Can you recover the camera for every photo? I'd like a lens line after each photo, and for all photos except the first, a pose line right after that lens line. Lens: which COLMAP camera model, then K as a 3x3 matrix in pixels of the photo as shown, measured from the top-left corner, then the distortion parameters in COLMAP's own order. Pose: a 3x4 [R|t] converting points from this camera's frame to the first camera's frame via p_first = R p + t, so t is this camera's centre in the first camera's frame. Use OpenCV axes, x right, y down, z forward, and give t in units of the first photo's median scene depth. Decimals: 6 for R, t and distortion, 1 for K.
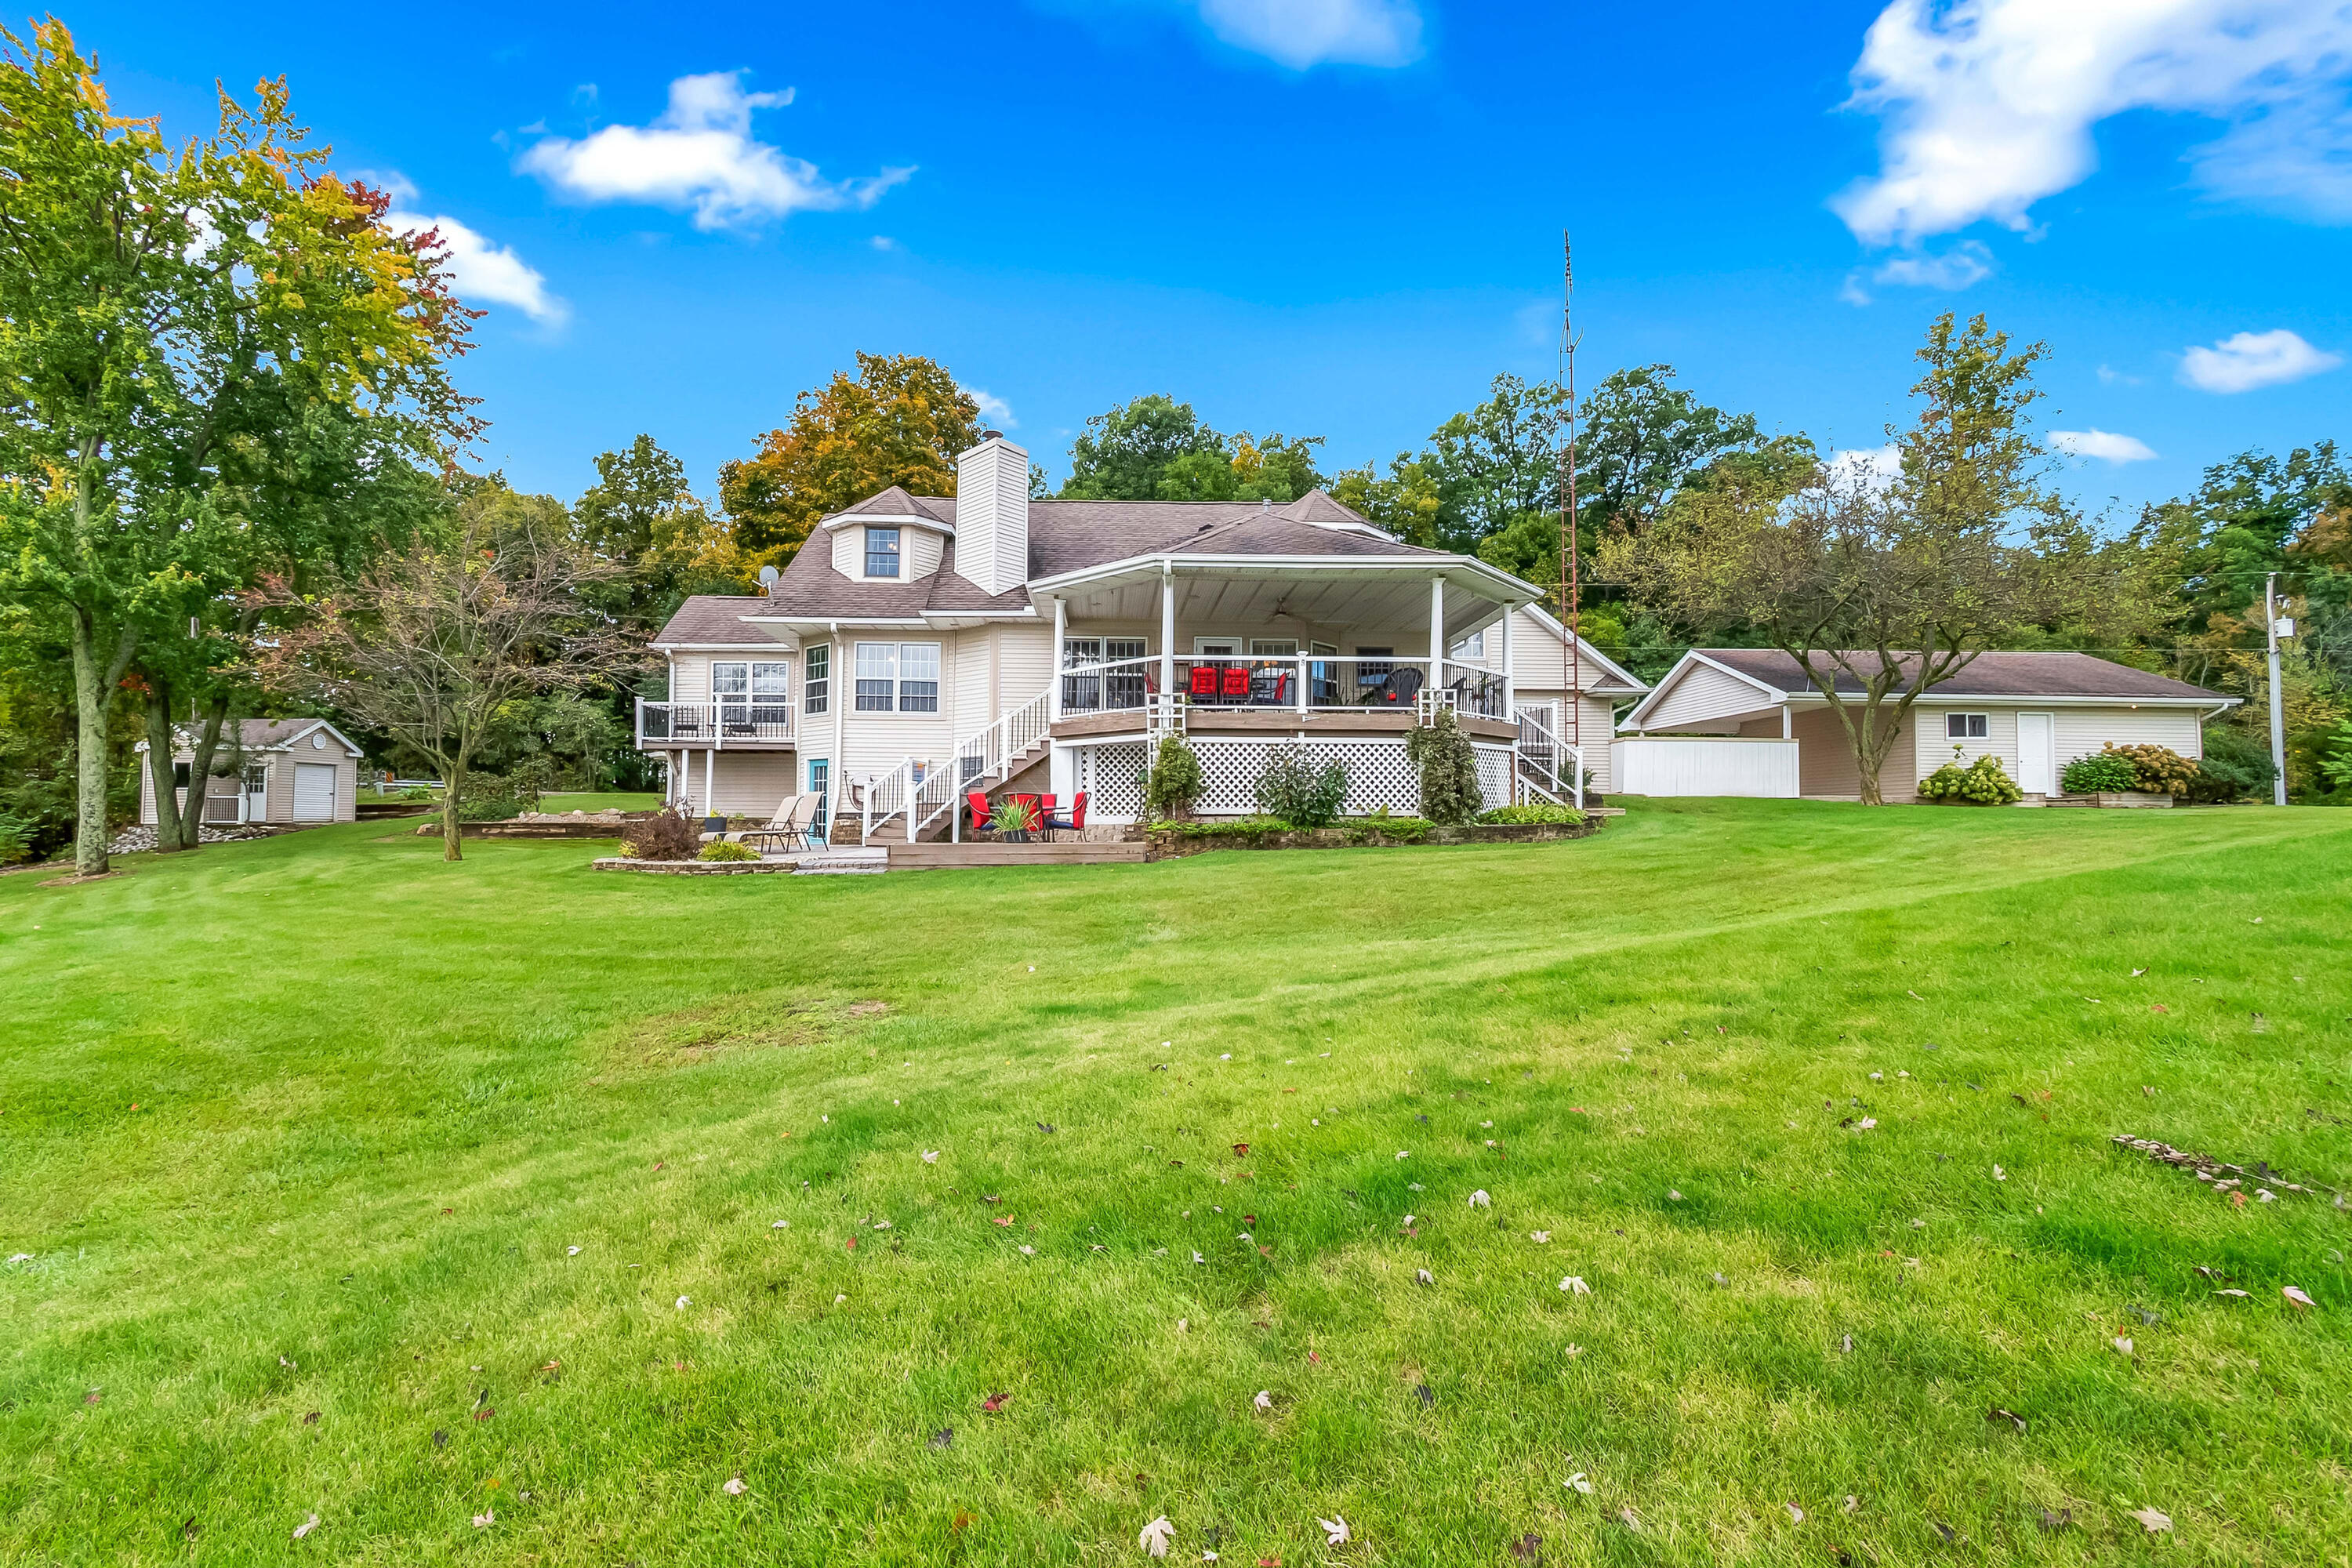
lens RADIAL K [[1038.1, 0, 1177.1], [0, 1038.1, 747.8], [0, 0, 1]] dist [-0.015759, 0.000051]
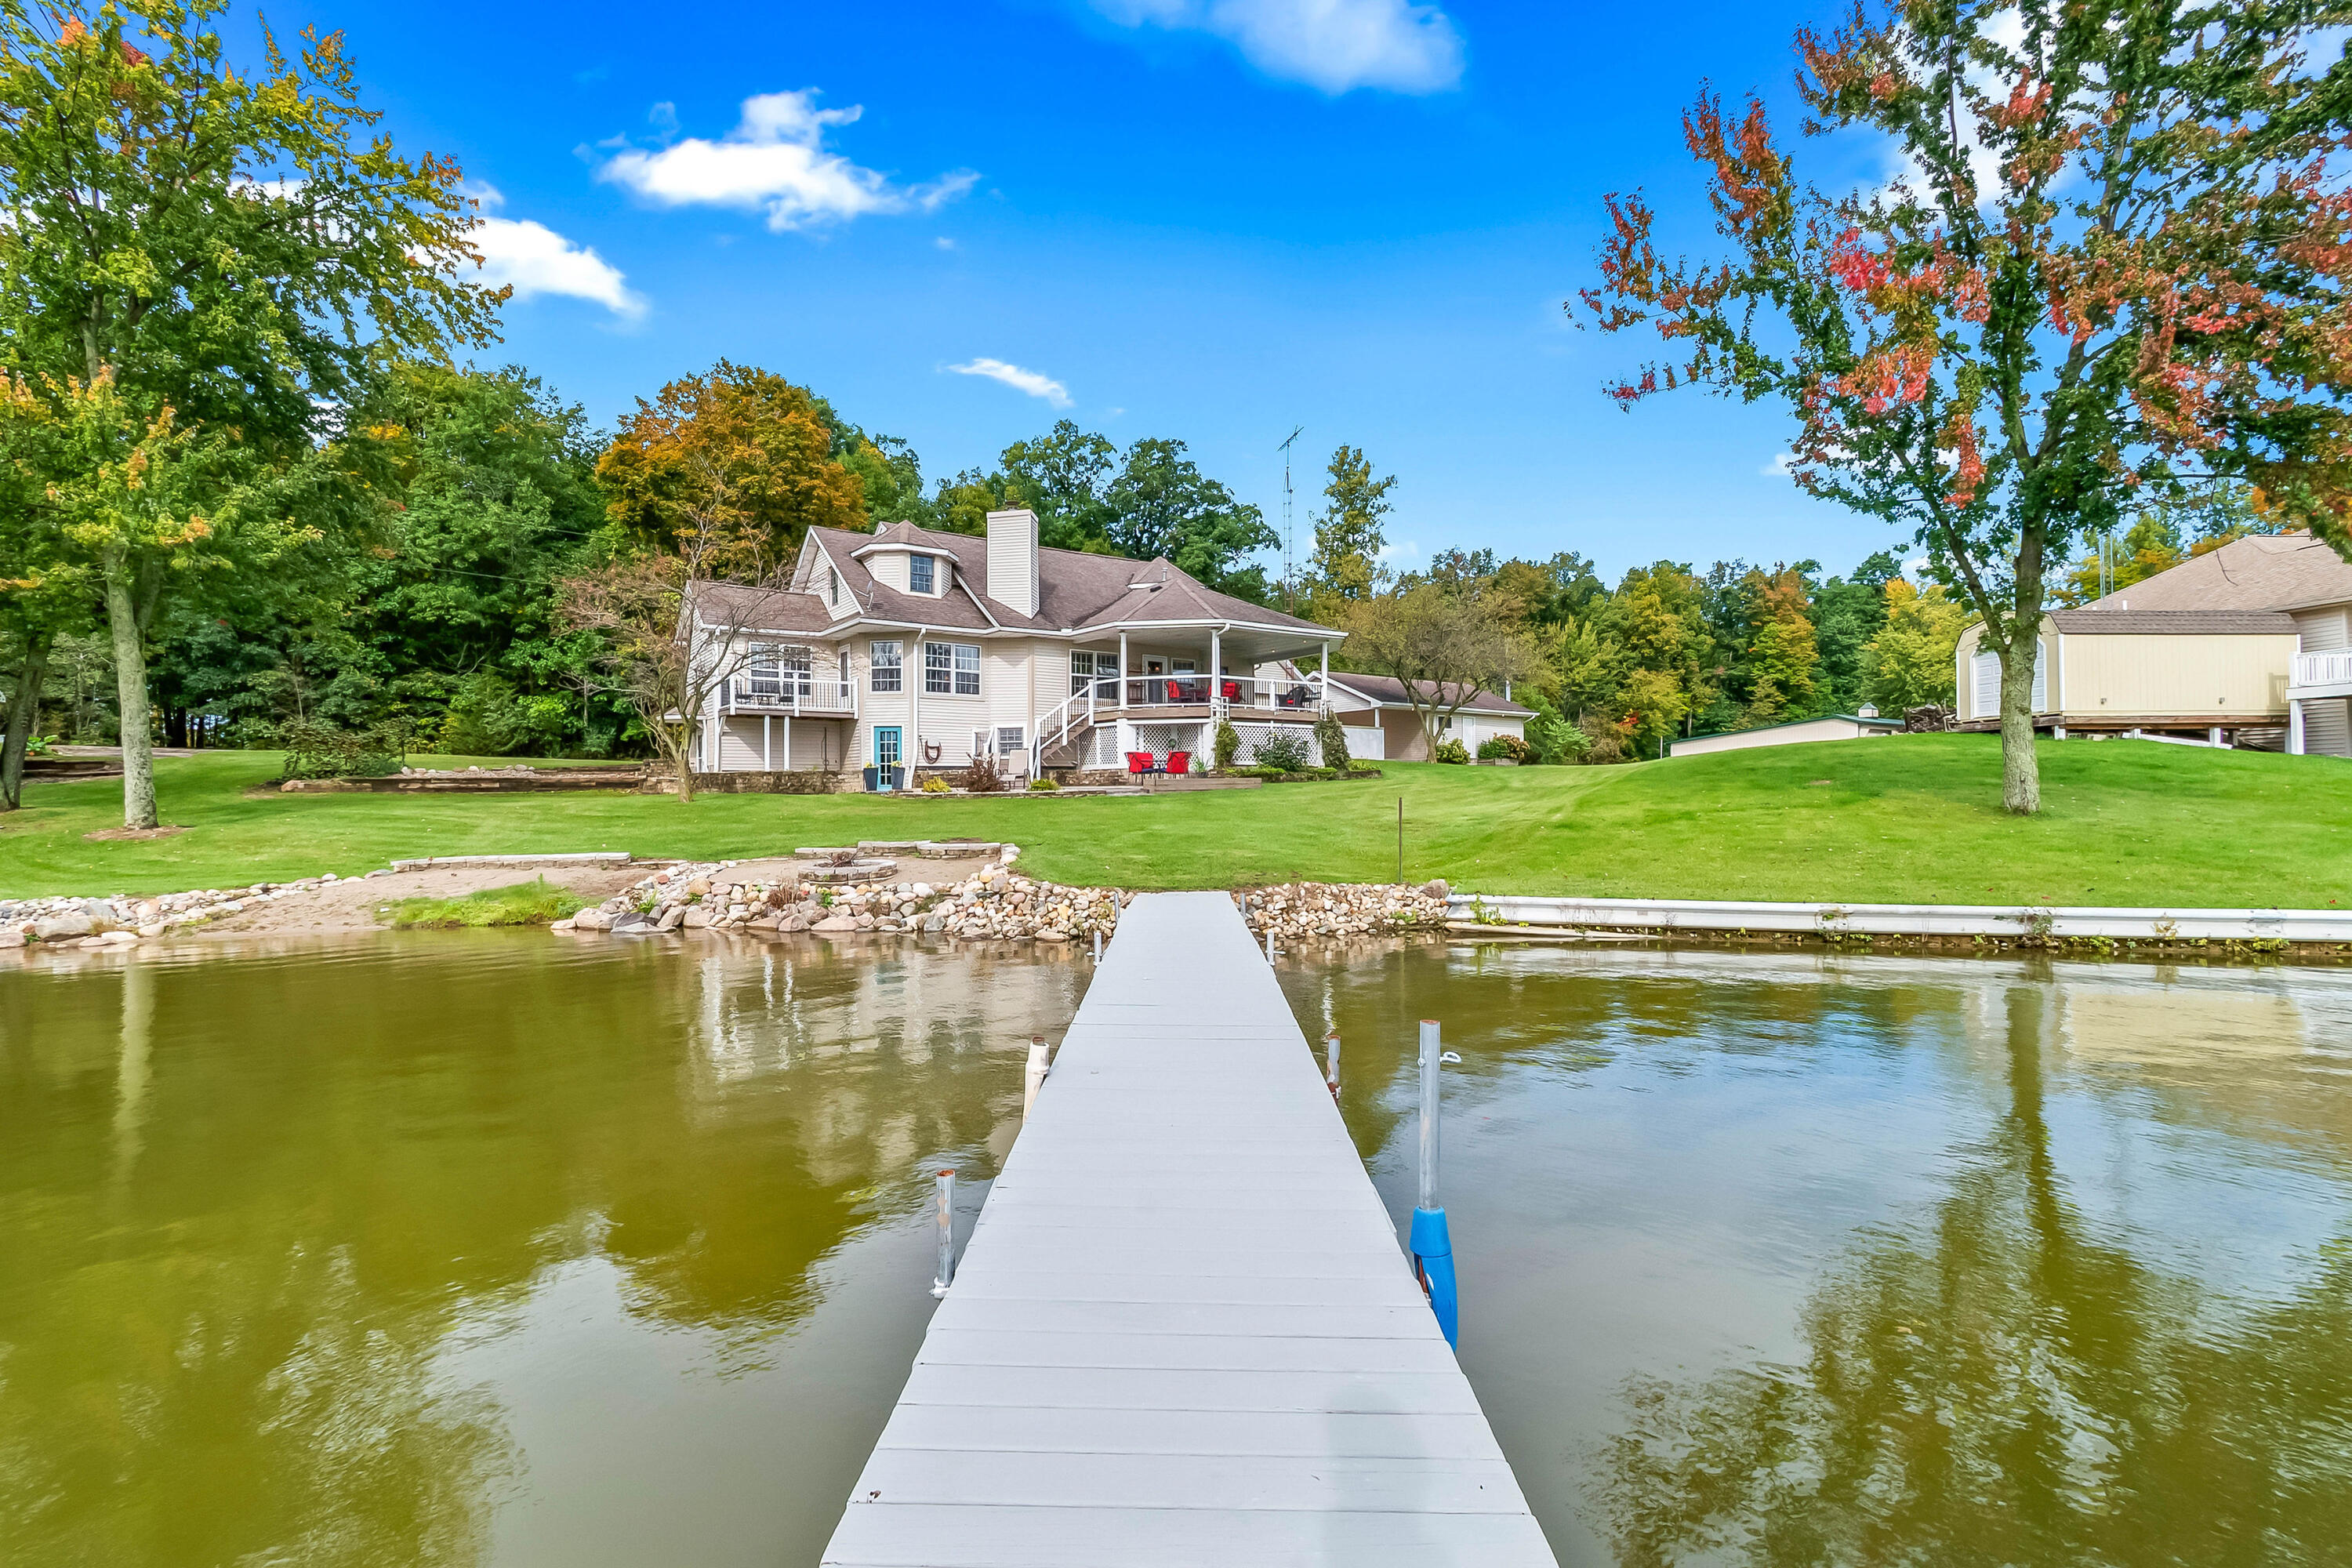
lens RADIAL K [[1039.5, 0, 1143.3], [0, 1039.5, 763.7], [0, 0, 1]] dist [-0.000763, -0.000327]
pose [[0.830113, 0.003799, 0.557583, -0.799035], [-0.030028, 0.998830, 0.037899, -0.001531], [-0.556786, -0.048204, 0.829256, -0.298864]]
